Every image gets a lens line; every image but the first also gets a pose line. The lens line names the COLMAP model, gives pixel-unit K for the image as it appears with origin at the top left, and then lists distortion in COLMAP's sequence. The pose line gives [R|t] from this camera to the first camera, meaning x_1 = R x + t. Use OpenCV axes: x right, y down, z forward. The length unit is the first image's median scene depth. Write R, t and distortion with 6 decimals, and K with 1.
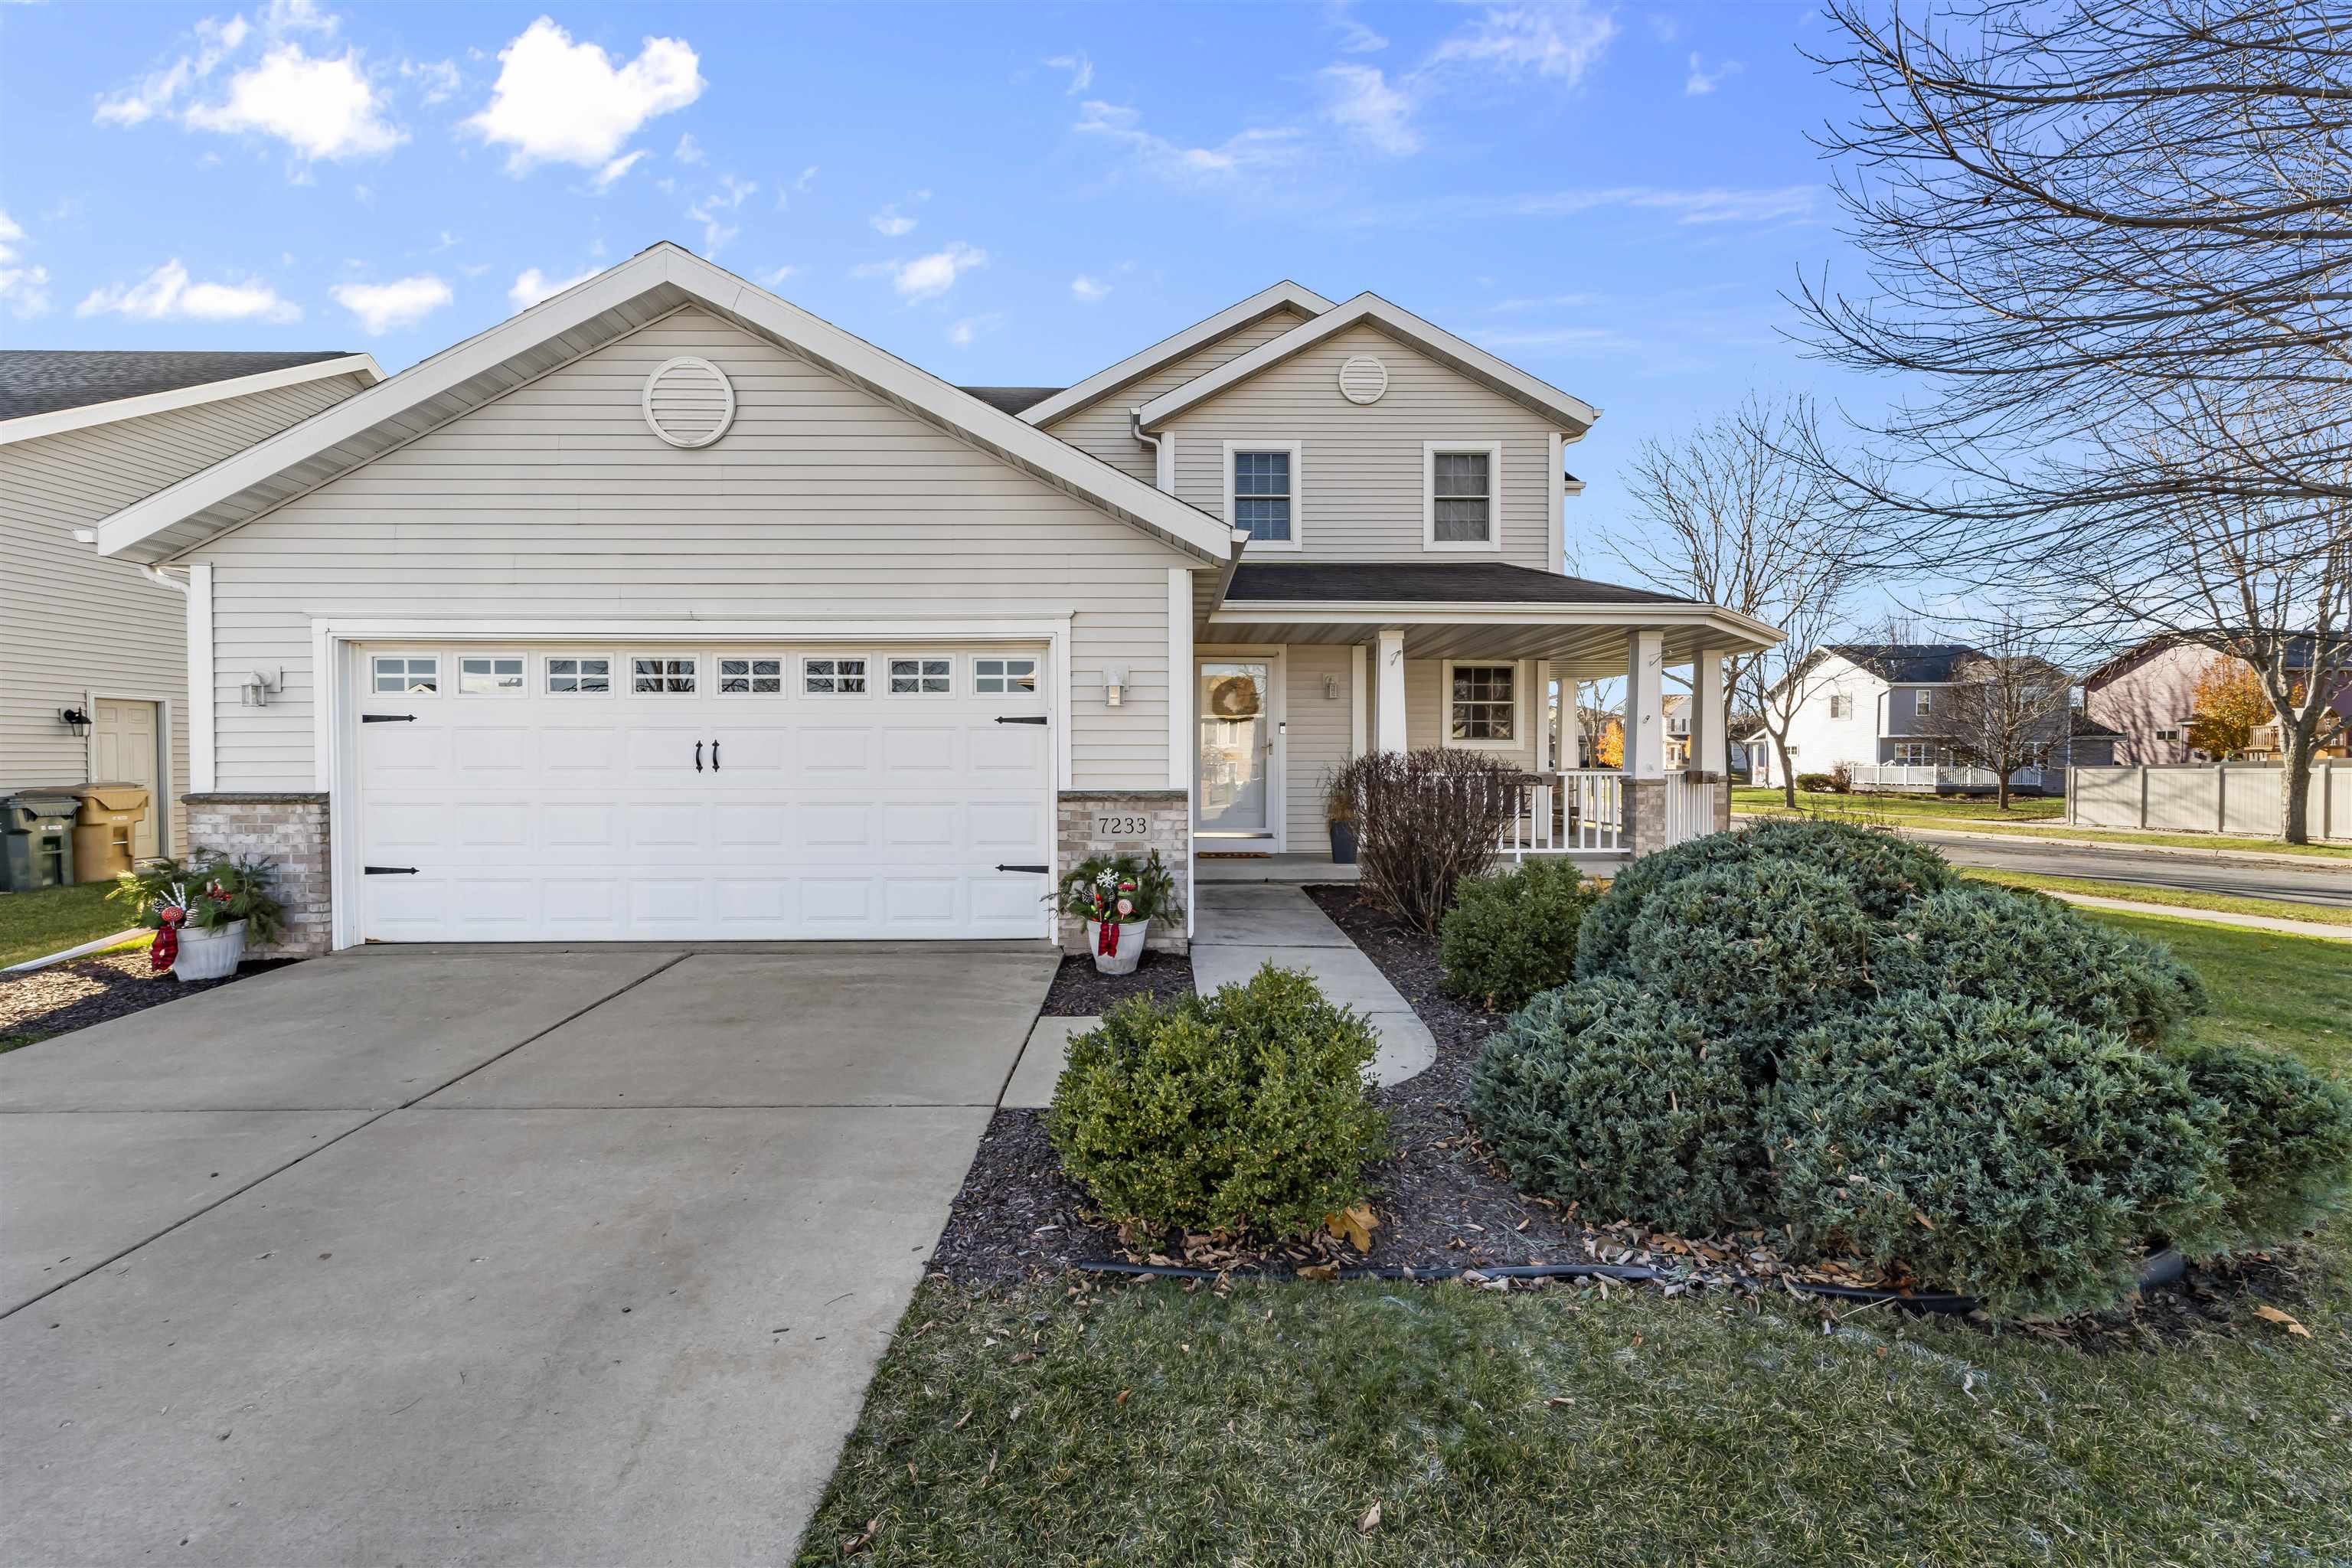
lens RADIAL K [[949.5, 0, 1177.5], [0, 949.5, 779.8], [0, 0, 1]] dist [0.002701, -0.001134]
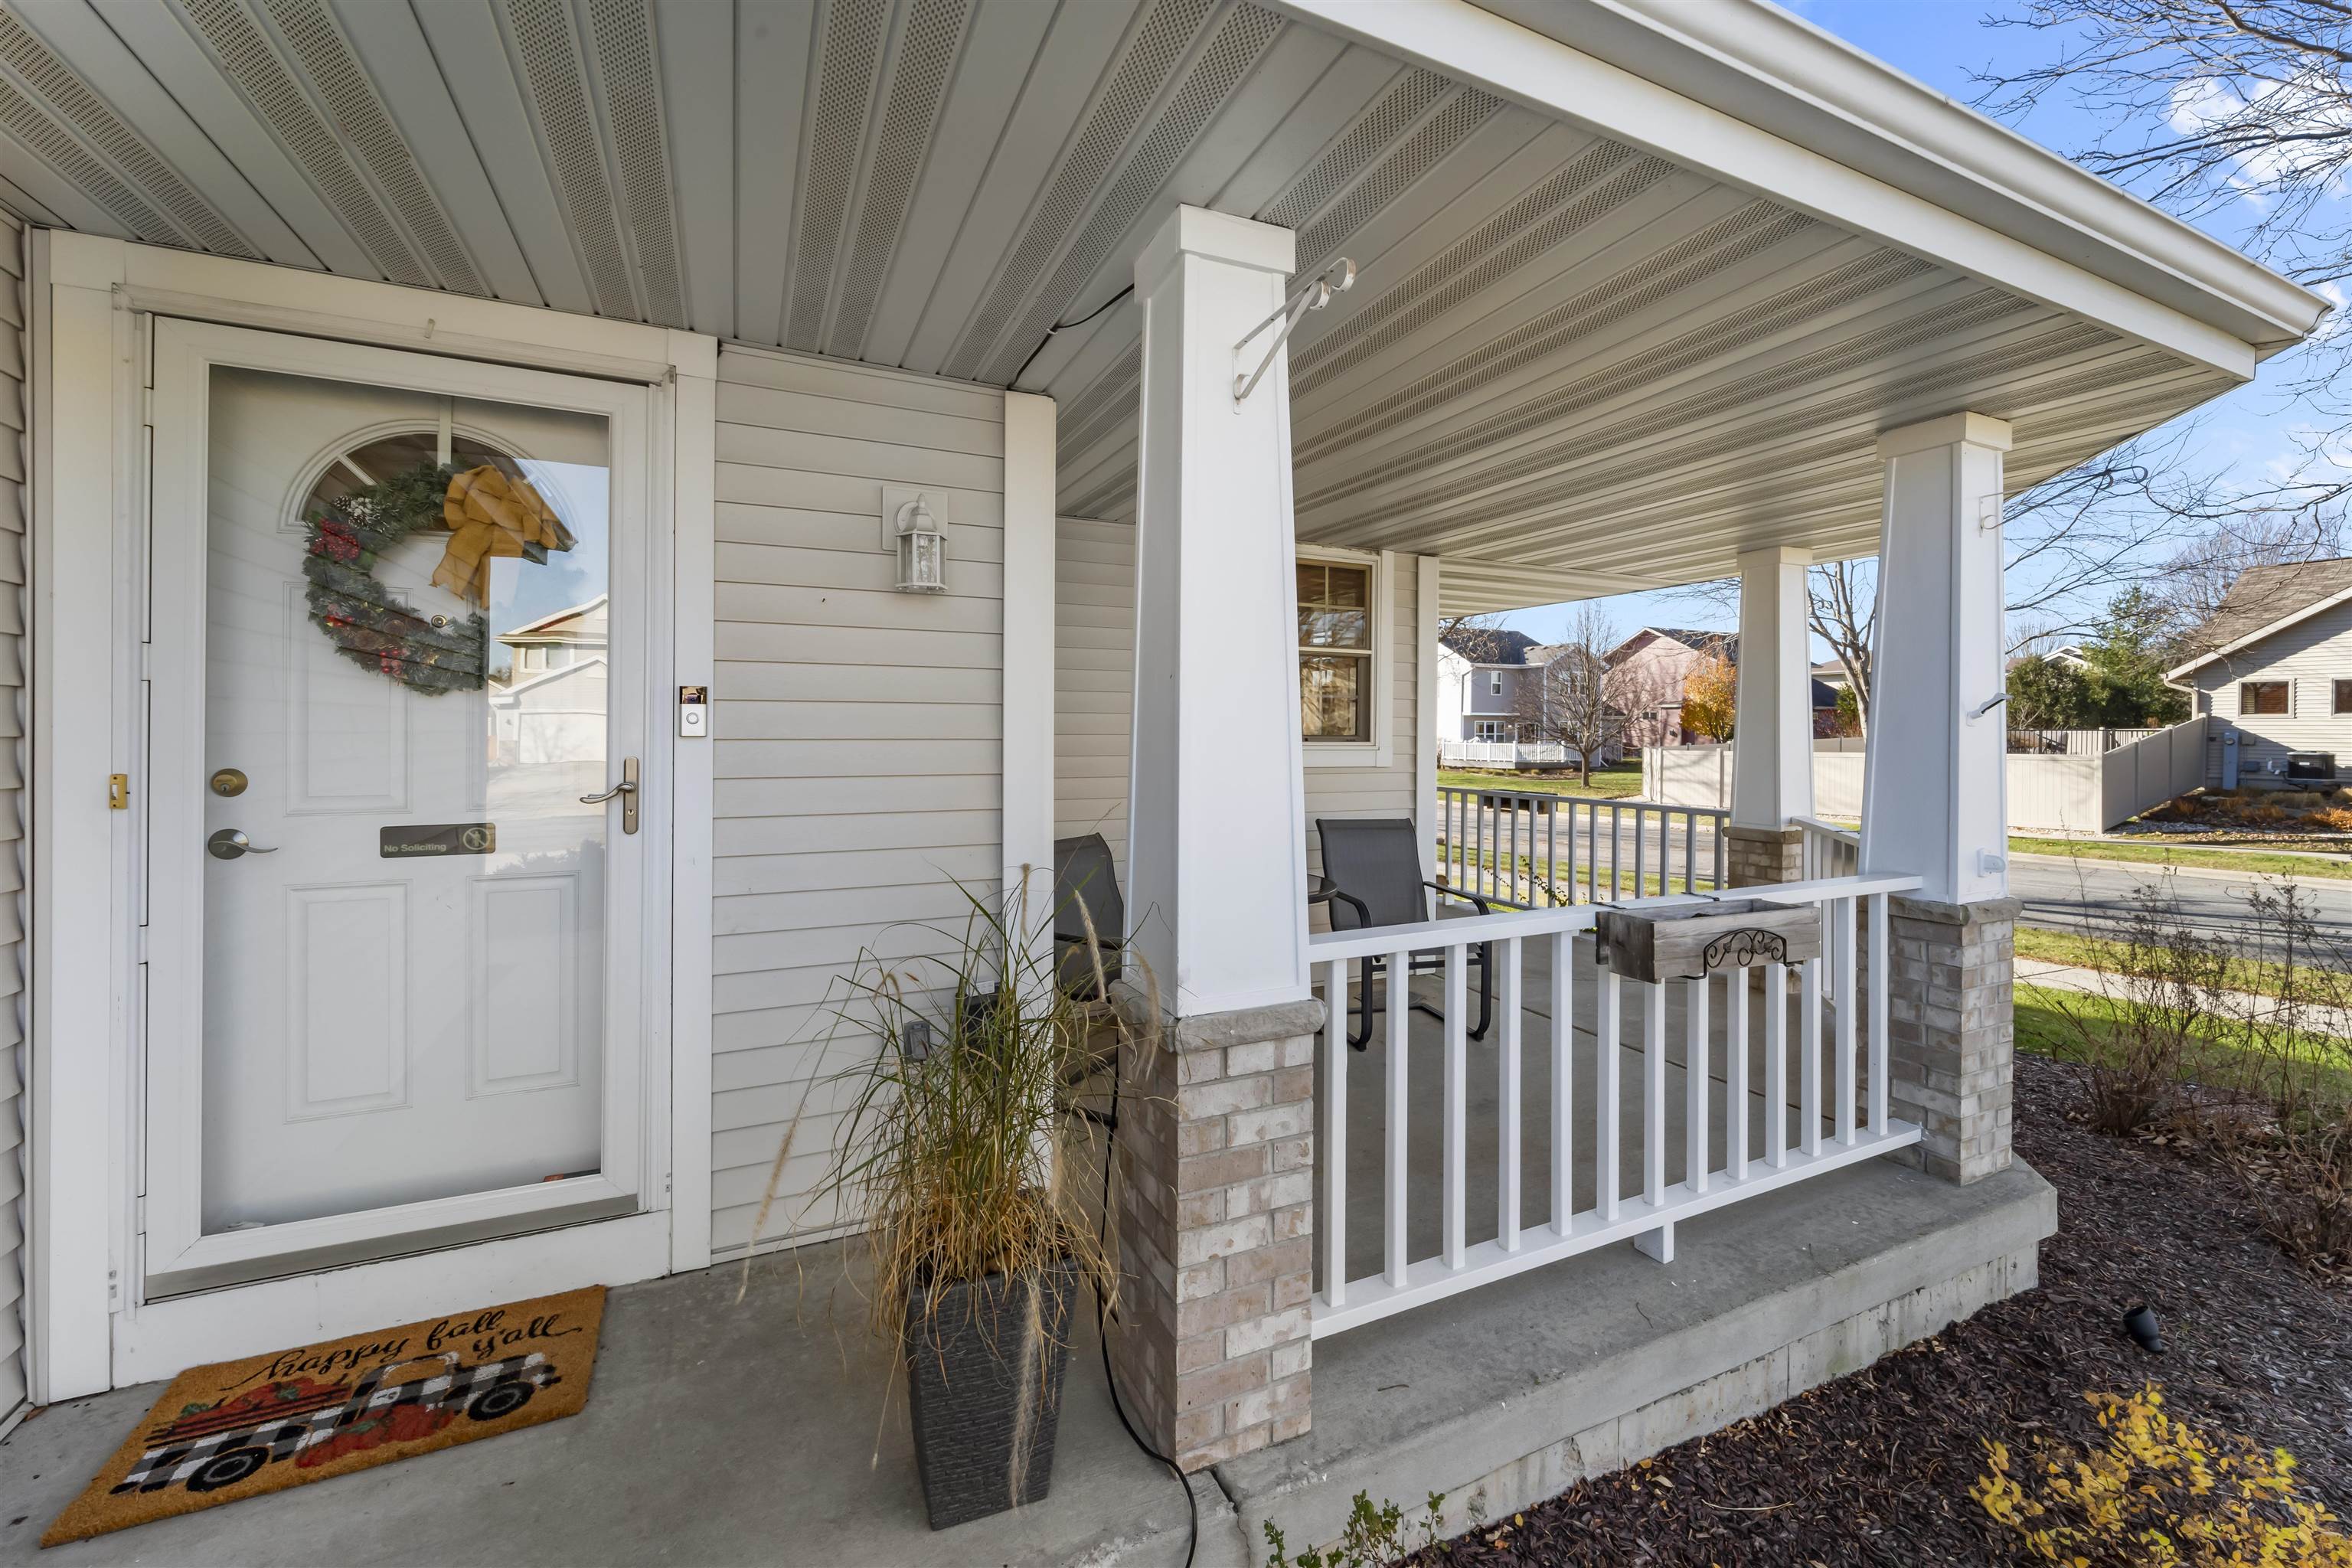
lens RADIAL K [[949.5, 0, 1177.7], [0, 949.5, 726.5], [0, 0, 1]] dist [0.002701, -0.001134]
pose [[0.916311, 0.007421, 0.400398, 0.044893], [0.001093, 0.999778, -0.021029, -0.016236], [-0.400465, 0.019707, 0.916100, 0.267822]]
